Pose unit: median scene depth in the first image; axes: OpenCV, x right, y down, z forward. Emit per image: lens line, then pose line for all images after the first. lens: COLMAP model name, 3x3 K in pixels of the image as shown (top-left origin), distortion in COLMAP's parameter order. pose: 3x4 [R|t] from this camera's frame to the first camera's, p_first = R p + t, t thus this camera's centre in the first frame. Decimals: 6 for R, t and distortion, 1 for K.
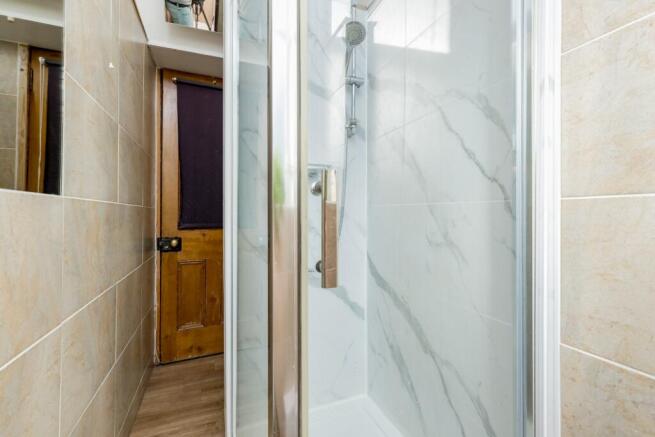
lens RADIAL K [[294.8, 0, 327.5], [0, 294.8, 218.5], [0, 0, 1]] dist [-0.000046, 0.000041]
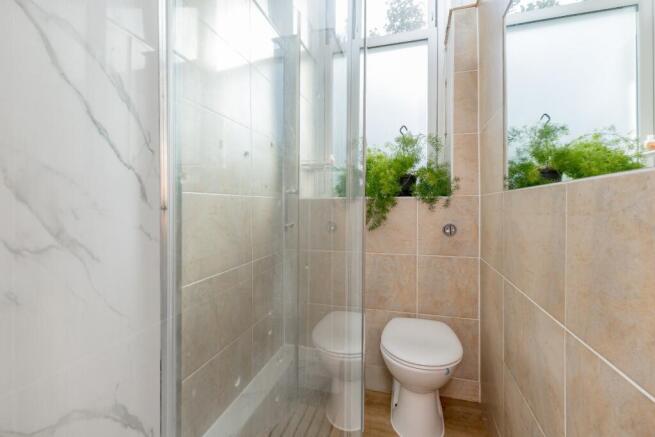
lens RADIAL K [[294.8, 0, 327.5], [0, 294.8, 218.5], [0, 0, 1]] dist [-0.000046, 0.000041]
pose [[-0.791267, -0.025651, 0.610932, -0.520249], [0.010941, 0.998366, 0.056089, -0.006190], [-0.611373, 0.051066, -0.789693, 1.231339]]
